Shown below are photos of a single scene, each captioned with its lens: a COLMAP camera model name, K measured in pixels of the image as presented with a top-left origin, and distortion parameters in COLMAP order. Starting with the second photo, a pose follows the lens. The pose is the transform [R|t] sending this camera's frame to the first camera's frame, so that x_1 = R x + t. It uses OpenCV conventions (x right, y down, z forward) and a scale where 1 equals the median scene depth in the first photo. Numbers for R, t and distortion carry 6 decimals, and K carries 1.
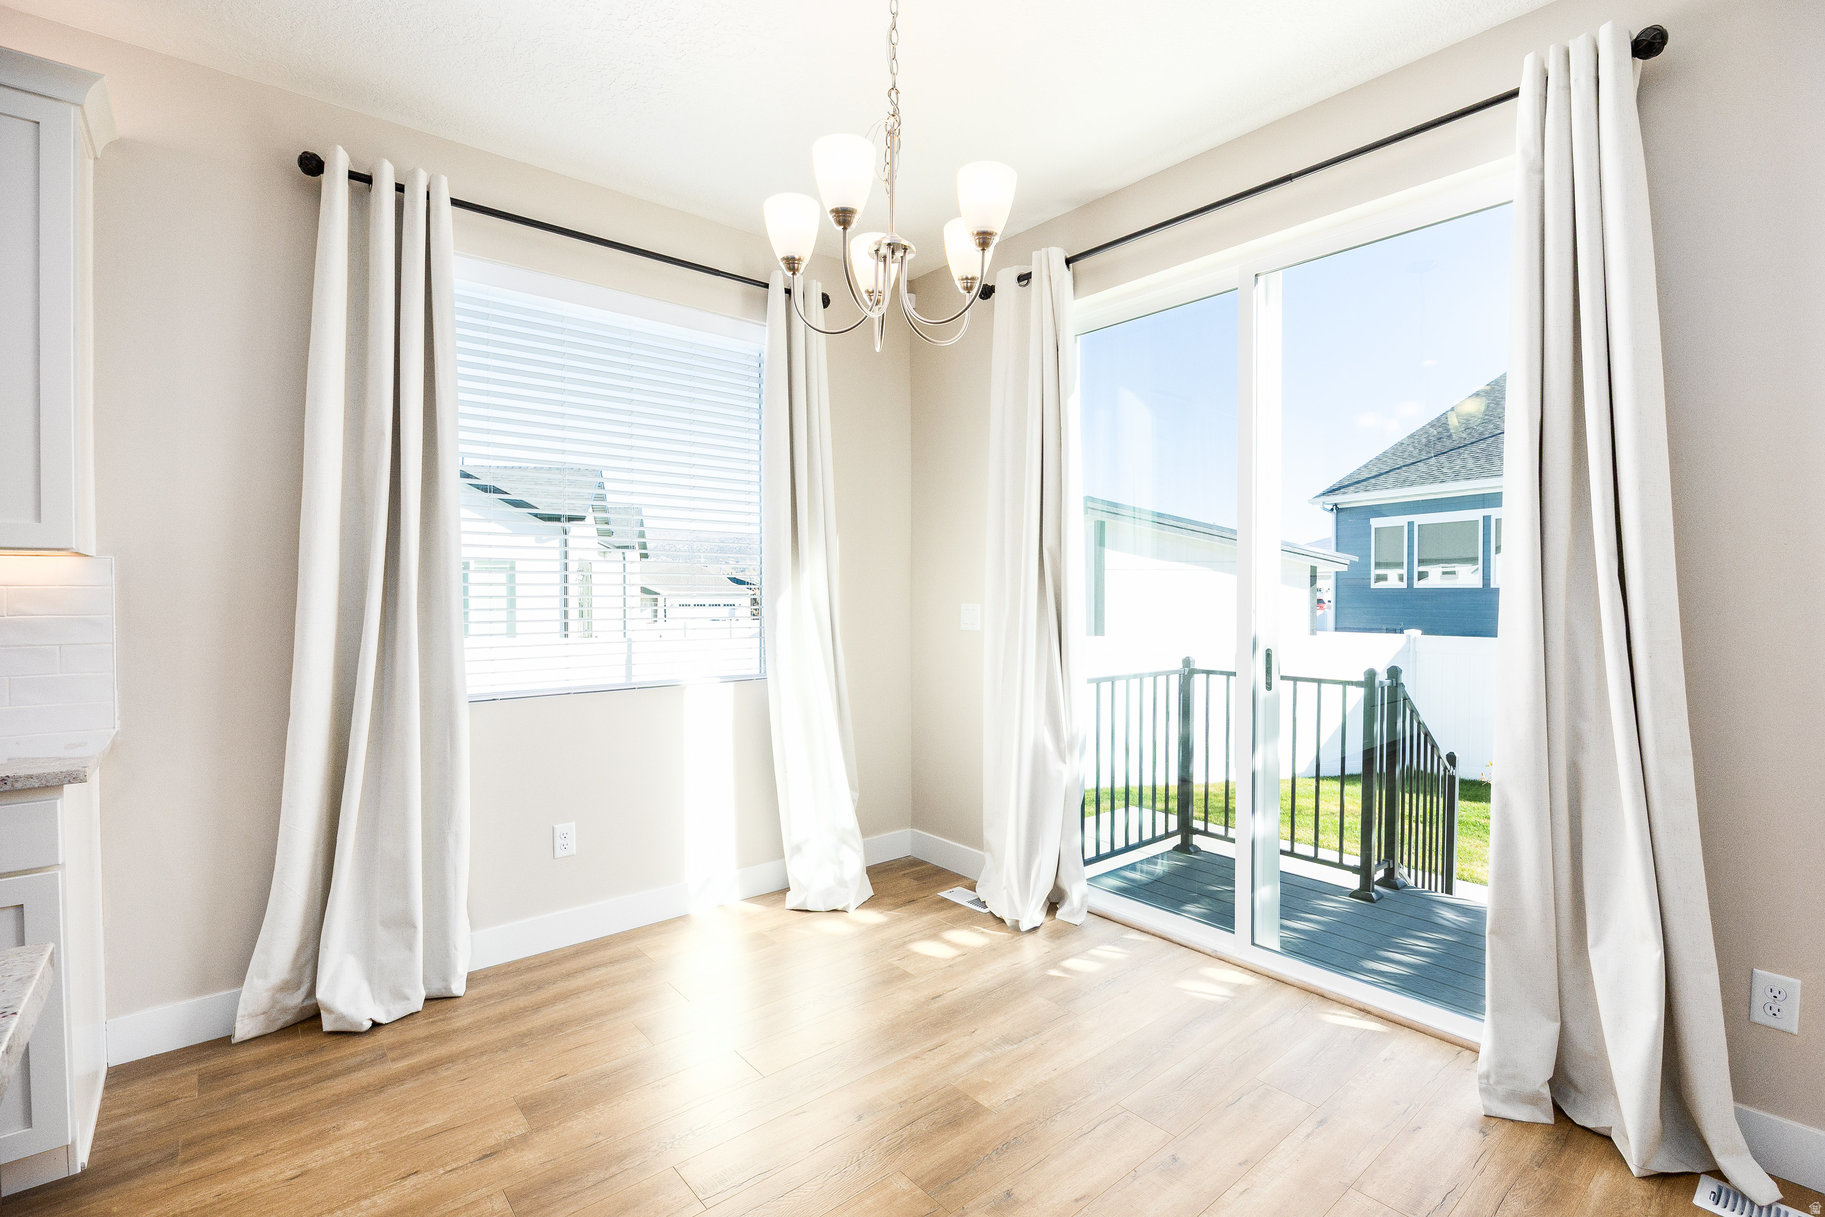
lens RADIAL K [[845.8, 0, 918.0], [0, 845.8, 602.7], [0, 0, 1]] dist [-0.013018, -0.000322]
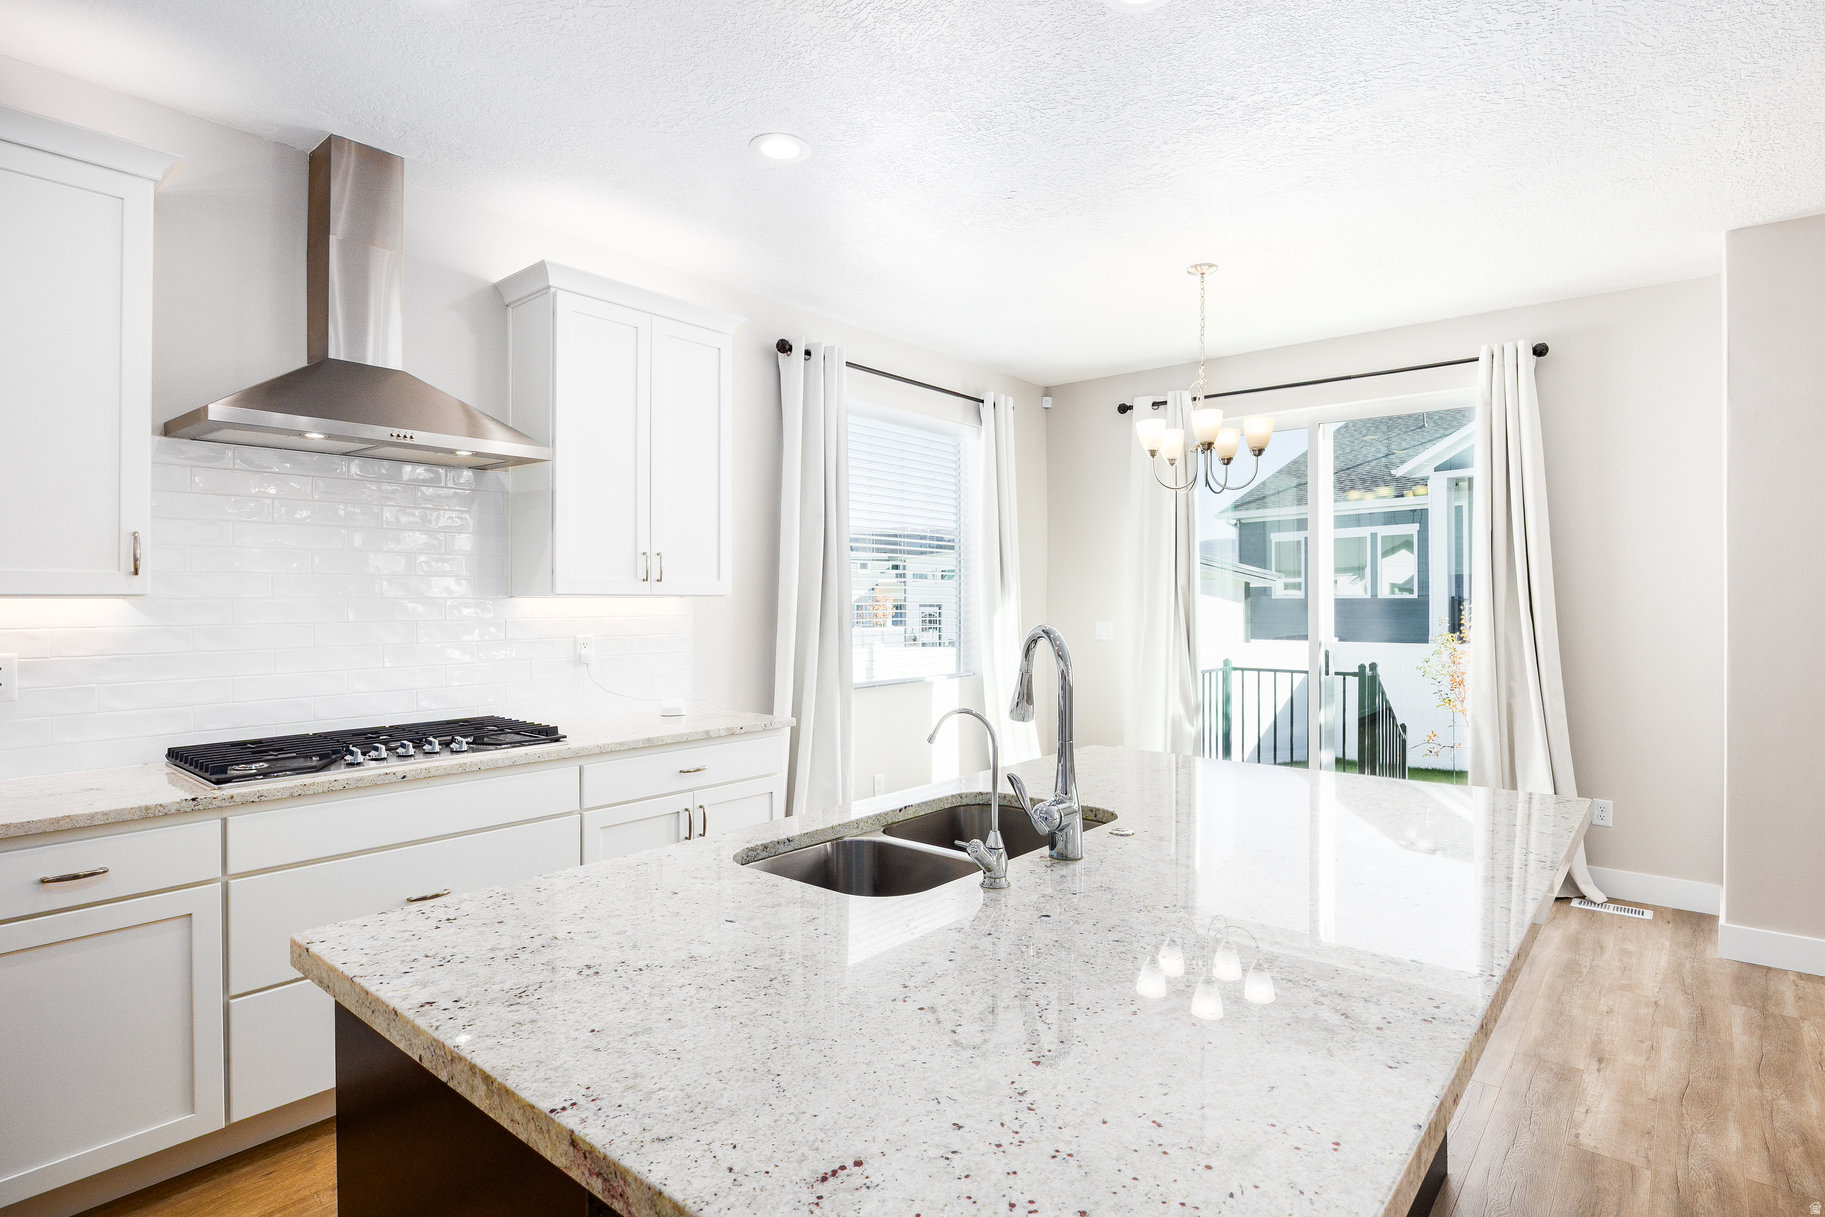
lens RADIAL K [[943.7, 0, 911.2], [0, 943.7, 592.7], [0, 0, 1]] dist [-0.010683, 0.000615]
pose [[0.987207, -0.001006, 0.159443, -0.557533], [0.004199, 0.999797, -0.019691, -0.018983], [-0.159391, 0.020109, 0.987011, -0.558531]]
